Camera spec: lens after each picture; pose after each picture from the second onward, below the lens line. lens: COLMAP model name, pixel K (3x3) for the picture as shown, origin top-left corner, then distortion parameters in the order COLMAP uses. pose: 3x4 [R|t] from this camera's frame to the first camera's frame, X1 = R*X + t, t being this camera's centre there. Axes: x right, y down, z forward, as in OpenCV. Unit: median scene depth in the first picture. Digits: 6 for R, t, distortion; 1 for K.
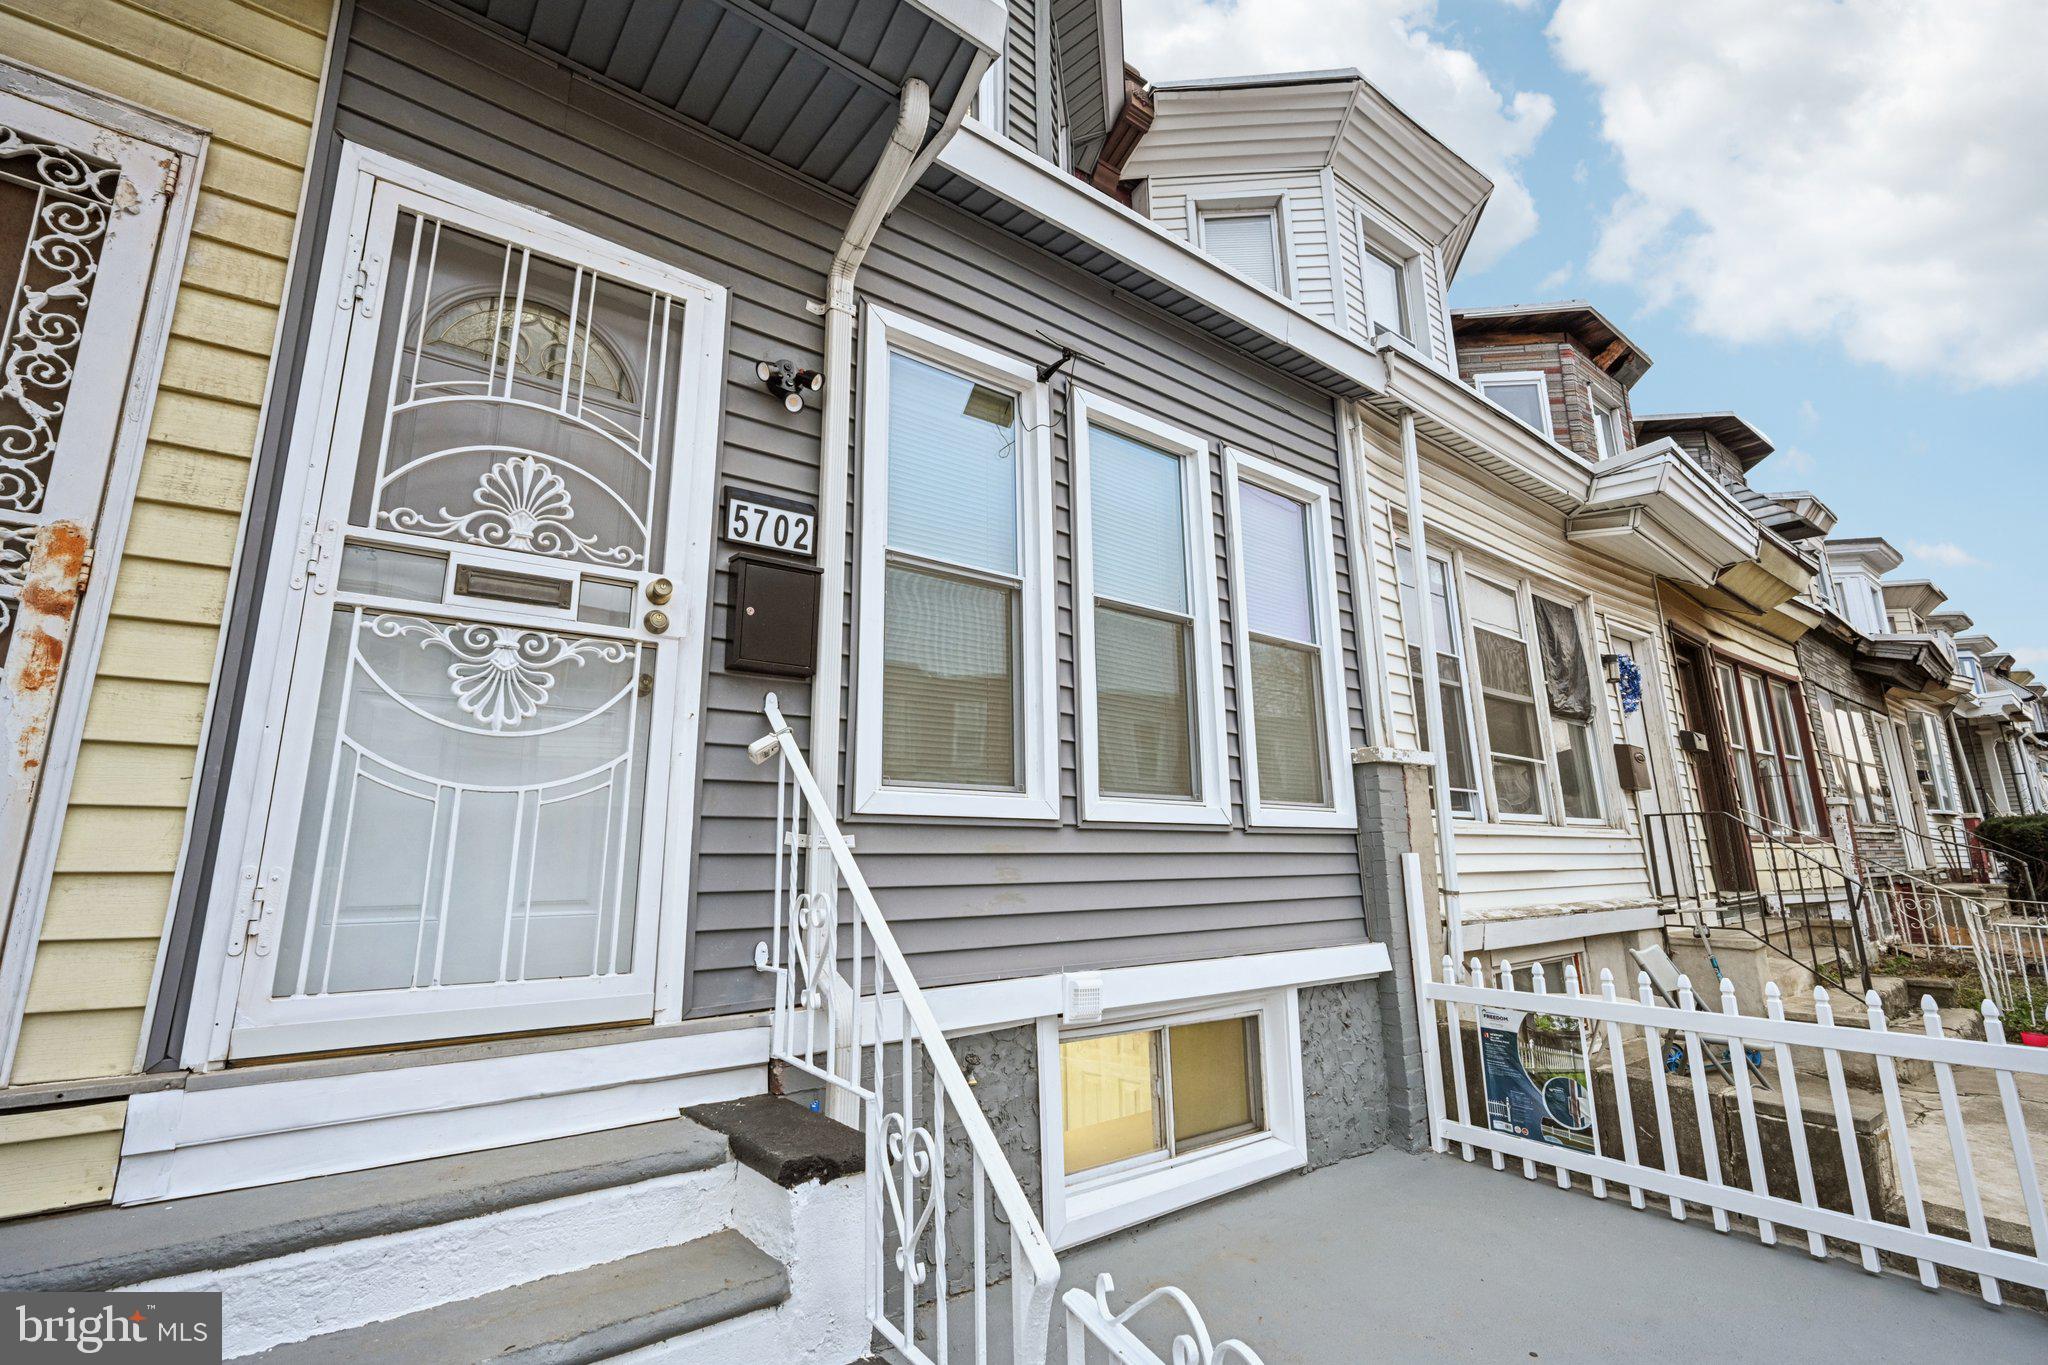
lens RADIAL K [[887.8, 0, 1021.3], [0, 887.8, 675.0], [0, 0, 1]] dist [0.001866, 0.000243]
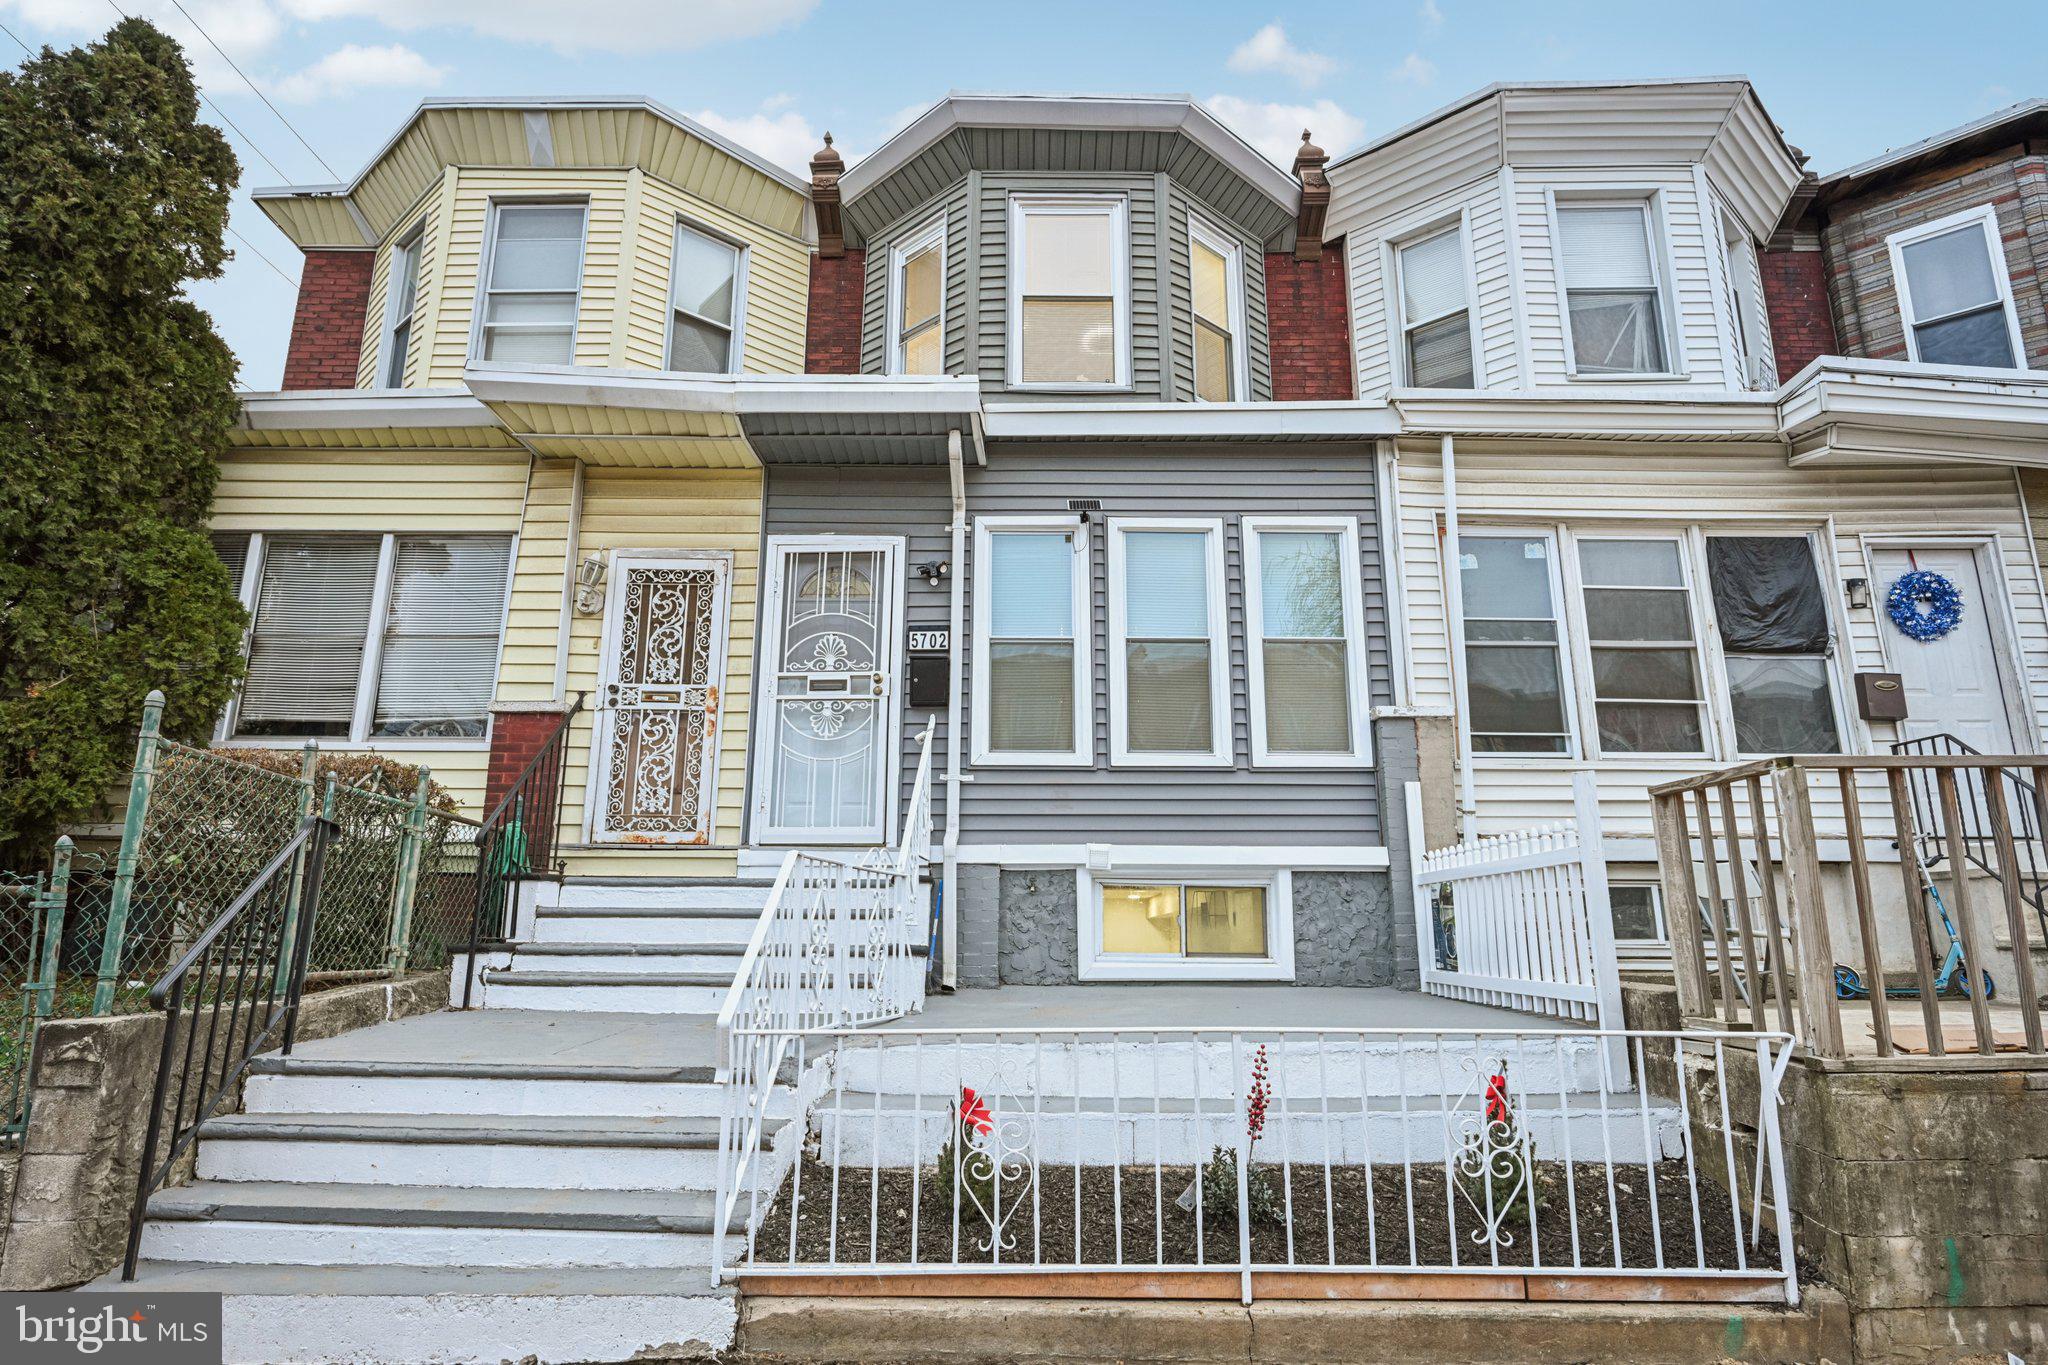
lens RADIAL K [[1117.1, 0, 1023.9], [0, 1117.1, 685.2], [0, 0, 1]] dist [-0.002124, -0.000514]
pose [[0.796986, -0.119781, -0.592002, 1.494275], [0.114679, 0.992319, -0.046391, 0.099087], [0.593011, -0.030917, 0.804600, -1.071561]]
